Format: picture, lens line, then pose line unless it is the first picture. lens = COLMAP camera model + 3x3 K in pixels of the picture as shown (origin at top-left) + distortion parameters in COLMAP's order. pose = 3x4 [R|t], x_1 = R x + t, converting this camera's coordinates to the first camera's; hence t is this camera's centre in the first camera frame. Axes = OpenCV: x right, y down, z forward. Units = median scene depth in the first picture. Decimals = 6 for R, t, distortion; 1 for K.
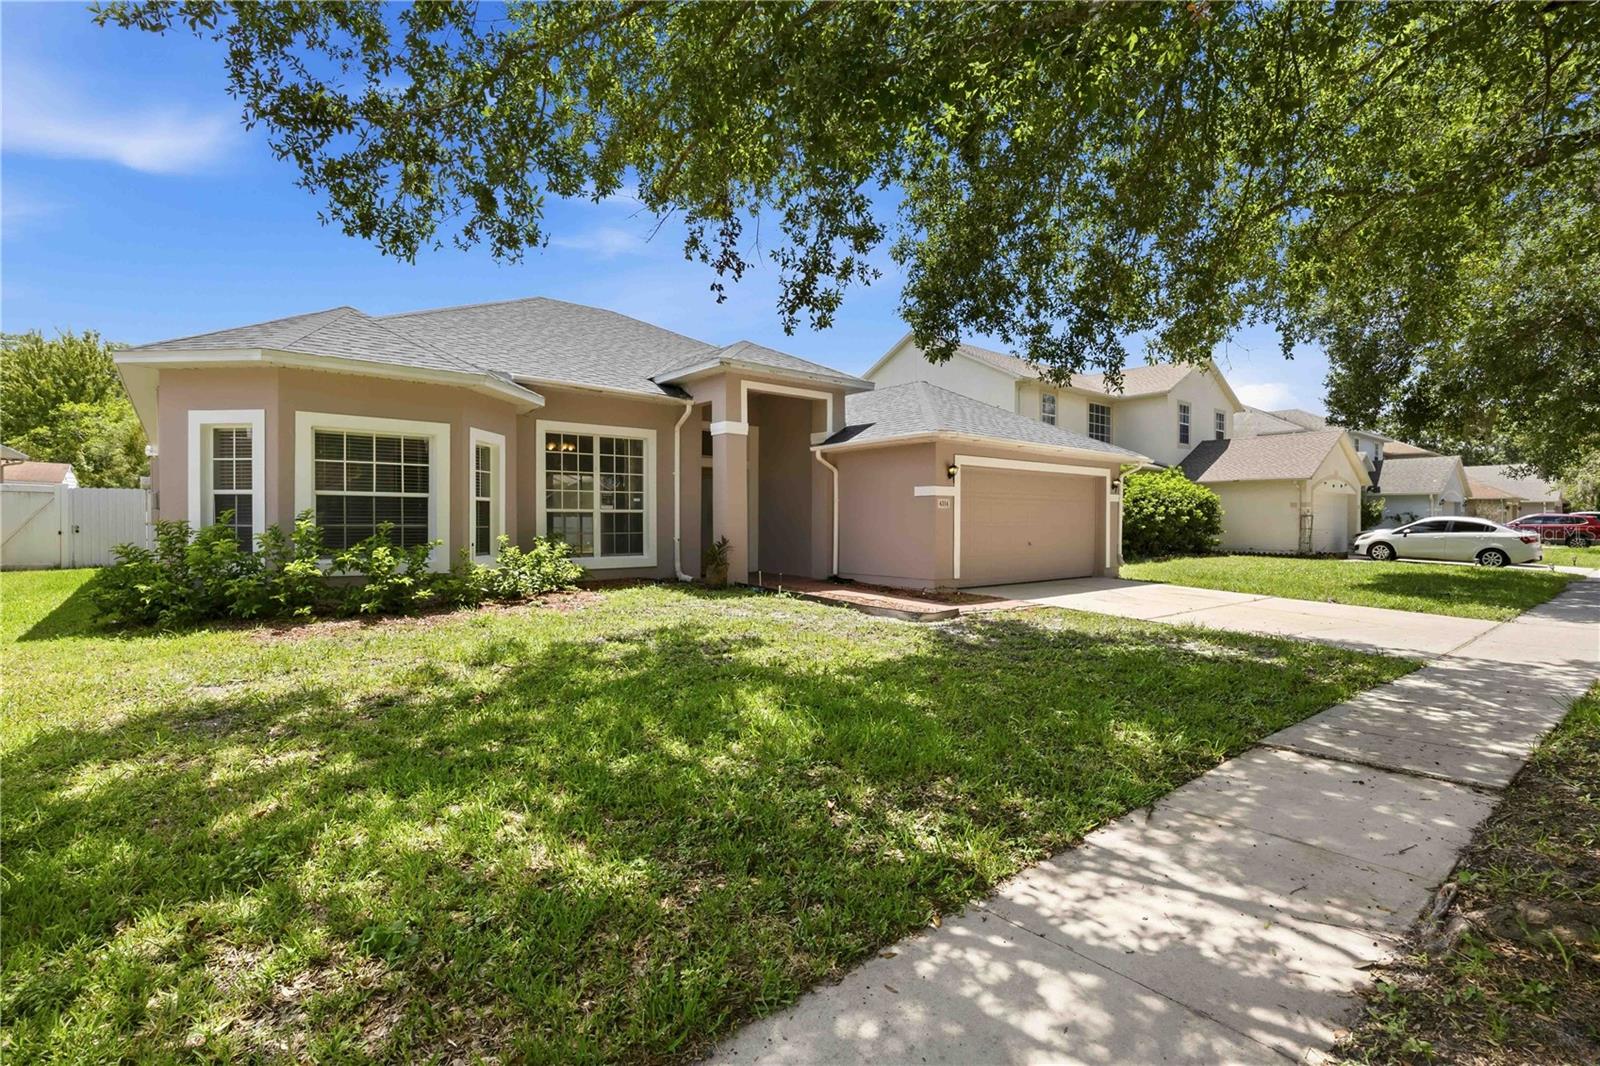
lens RADIAL K [[740.7, 0, 801.2], [0, 740.7, 529.4], [0, 0, 1]] dist [-0.000641, -0.000059]
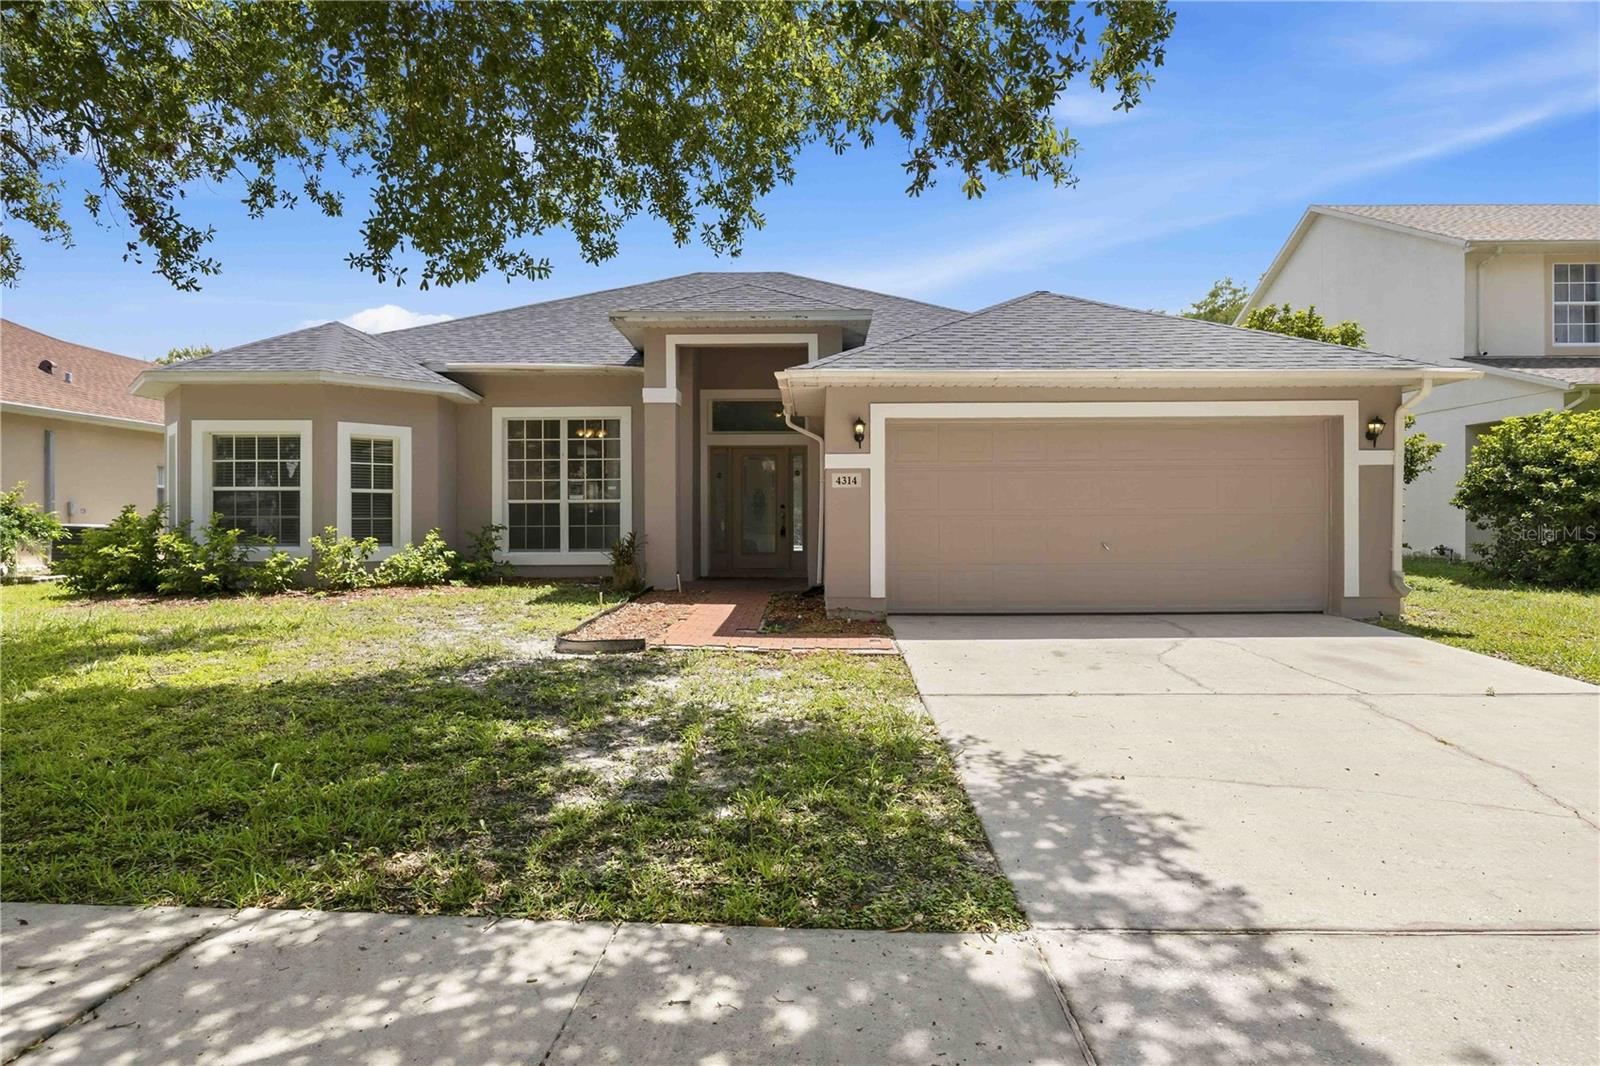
lens RADIAL K [[870.7, 0, 801.9], [0, 870.7, 528.1], [0, 0, 1]] dist [0.013338, 0.000460]
pose [[0.751233, 0.003761, -0.660026, 0.664141], [-0.002999, 0.999993, 0.002285, 0.004636], [0.660030, 0.000263, 0.751239, 0.398721]]
